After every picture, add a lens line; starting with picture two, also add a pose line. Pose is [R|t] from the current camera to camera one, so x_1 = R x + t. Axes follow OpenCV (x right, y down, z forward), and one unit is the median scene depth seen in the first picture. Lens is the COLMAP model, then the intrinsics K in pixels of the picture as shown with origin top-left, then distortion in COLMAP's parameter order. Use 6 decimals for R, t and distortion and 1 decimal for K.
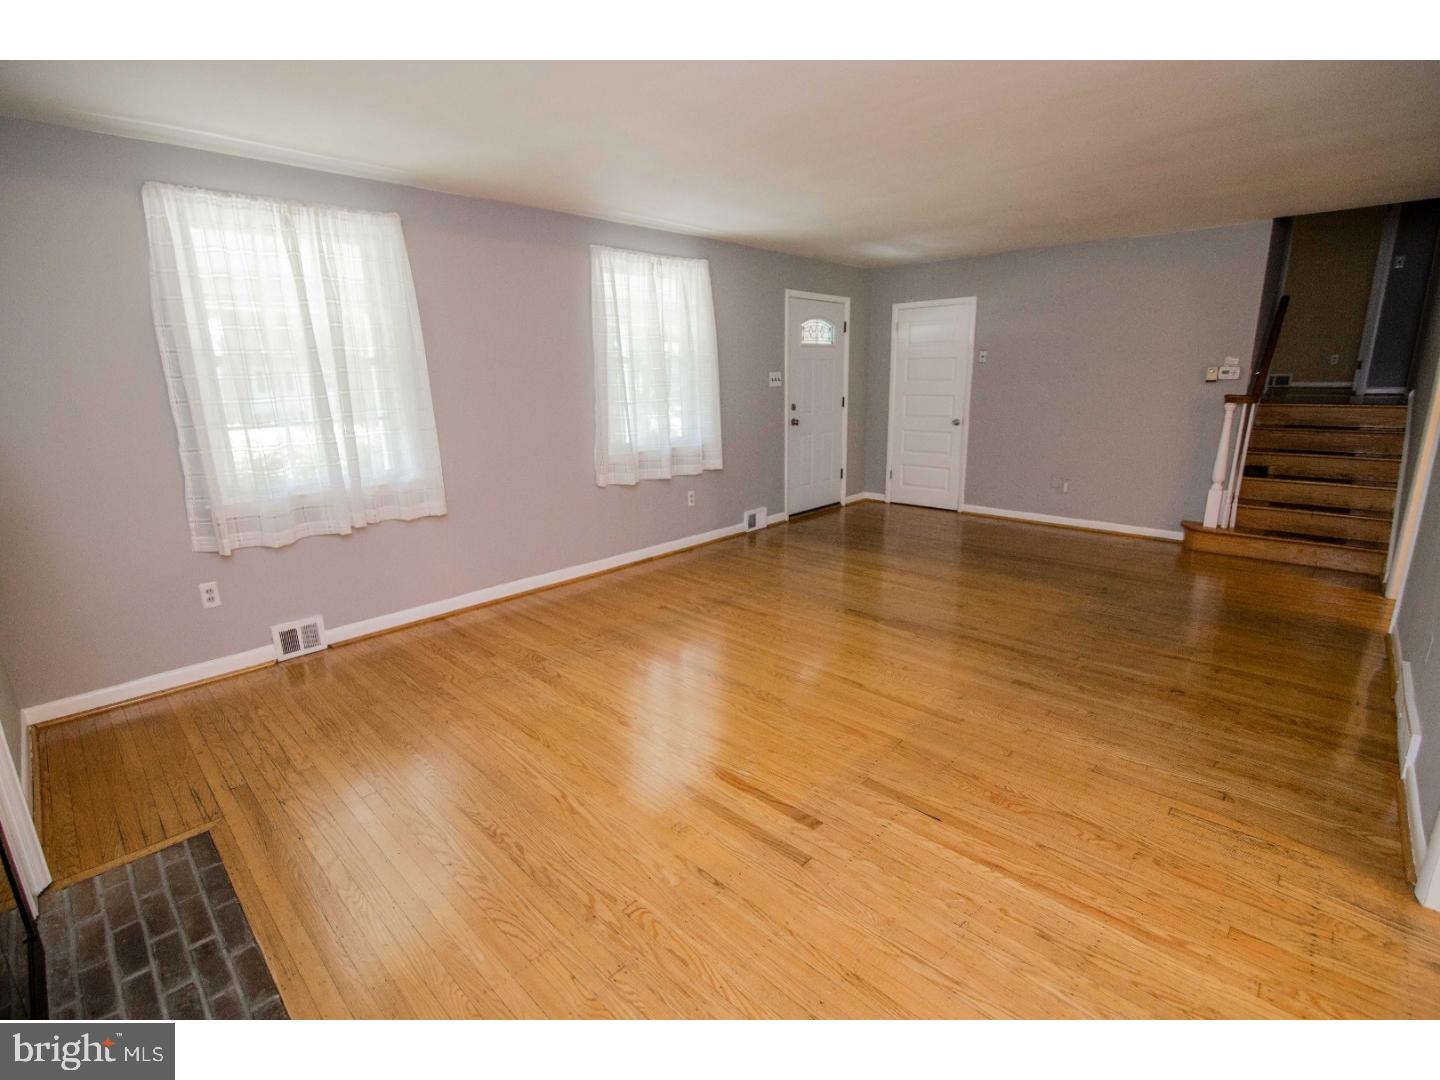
lens RADIAL K [[658.0, 0, 724.9], [0, 658.0, 541.0], [0, 0, 1]] dist [-0.015214, 0.000693]
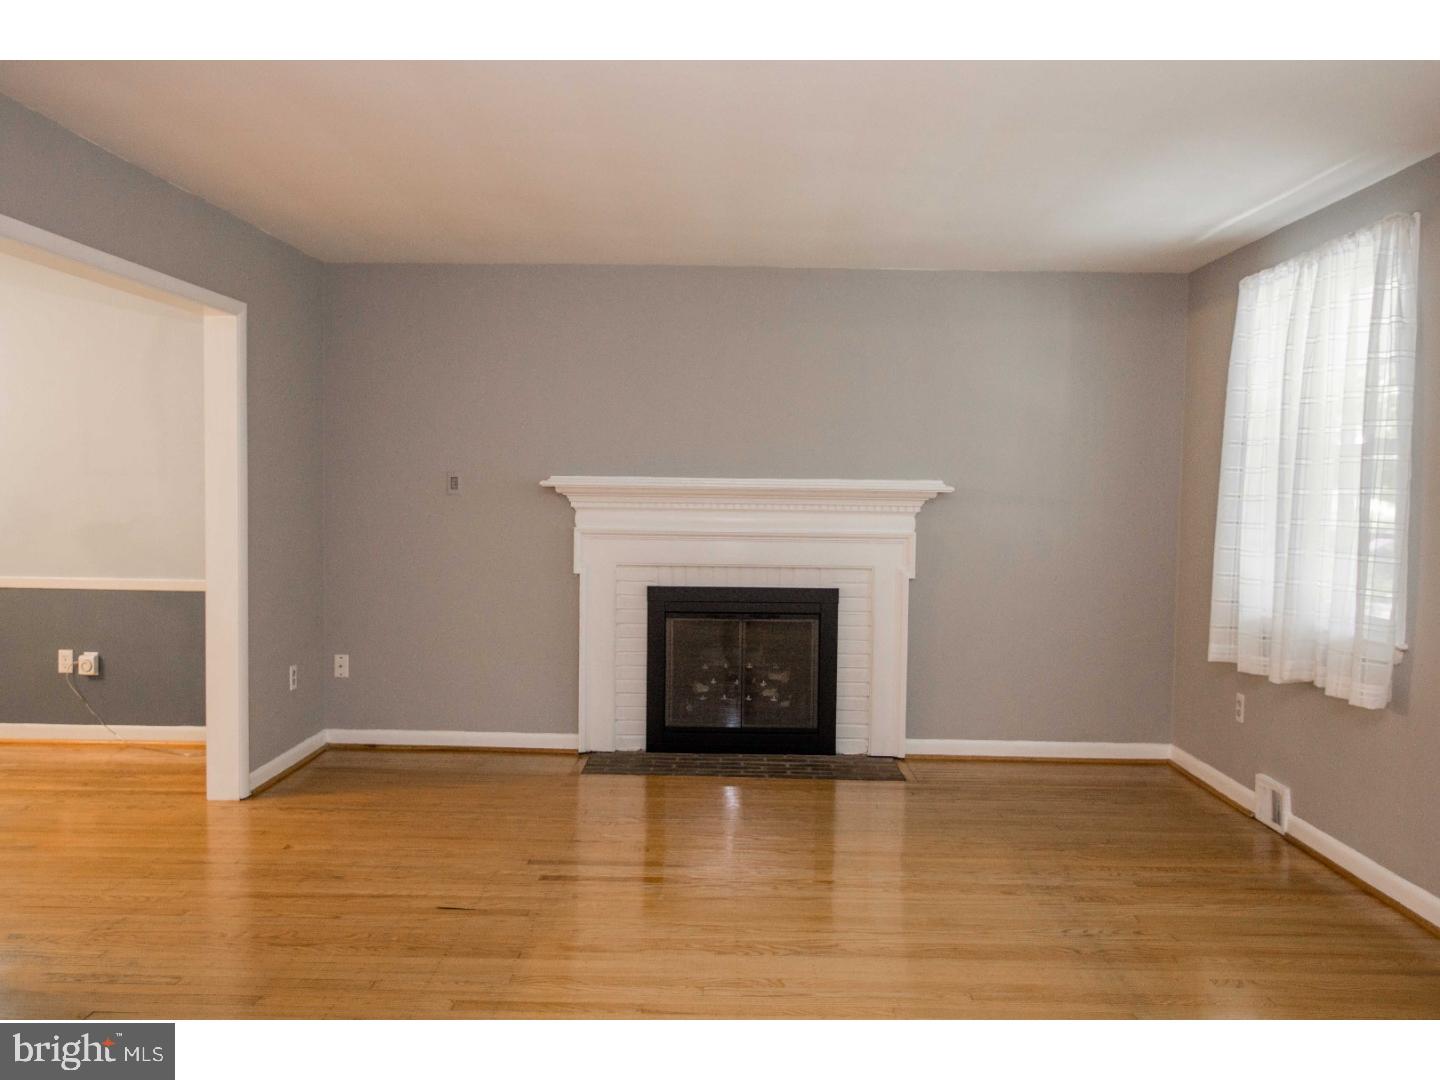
lens RADIAL K [[1109.0, 0, 723.8], [0, 1109.0, 541.3], [0, 0, 1]] dist [-0.008220, -0.002194]
pose [[-0.737390, 0.038962, -0.674342, 1.056926], [-0.168270, 0.956265, 0.239254, -0.539210], [0.654172, 0.289896, -0.698584, 2.176962]]
